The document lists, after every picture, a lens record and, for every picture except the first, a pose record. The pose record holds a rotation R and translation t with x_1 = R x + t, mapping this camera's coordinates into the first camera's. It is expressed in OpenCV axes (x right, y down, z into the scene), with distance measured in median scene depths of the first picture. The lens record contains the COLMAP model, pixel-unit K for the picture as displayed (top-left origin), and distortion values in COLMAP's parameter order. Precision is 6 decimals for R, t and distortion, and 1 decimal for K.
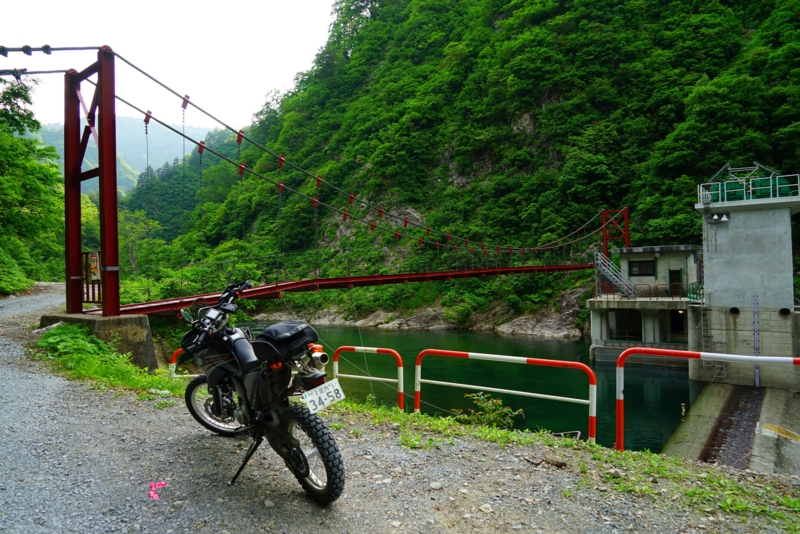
lens RADIAL K [[531.9, 0, 400.0], [0, 531.9, 267.0], [0, 0, 1]] dist [-0.033749, 0.019682]
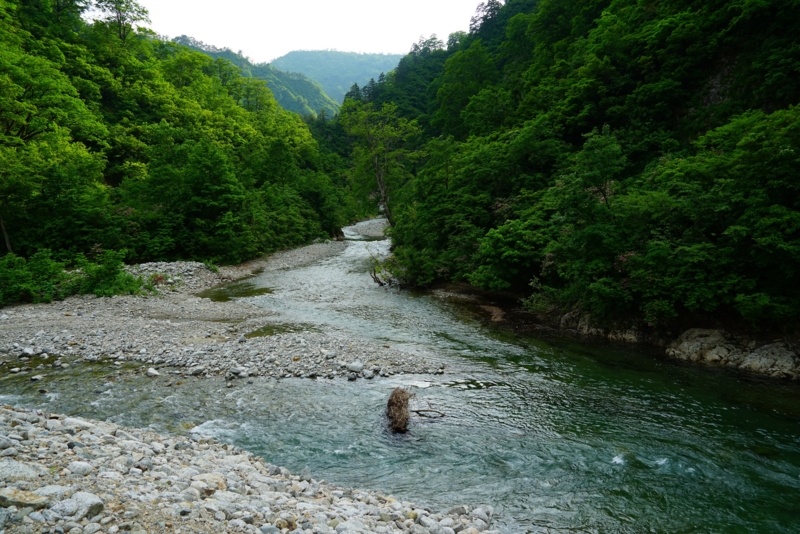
lens RADIAL K [[531.9, 0, 400.0], [0, 531.9, 267.0], [0, 0, 1]] dist [-0.033749, 0.019682]
pose [[0.944108, 0.035741, -0.327693, -0.556846], [0.007584, 0.991486, 0.129992, 0.005075], [0.329549, -0.125212, 0.935799, 0.824341]]
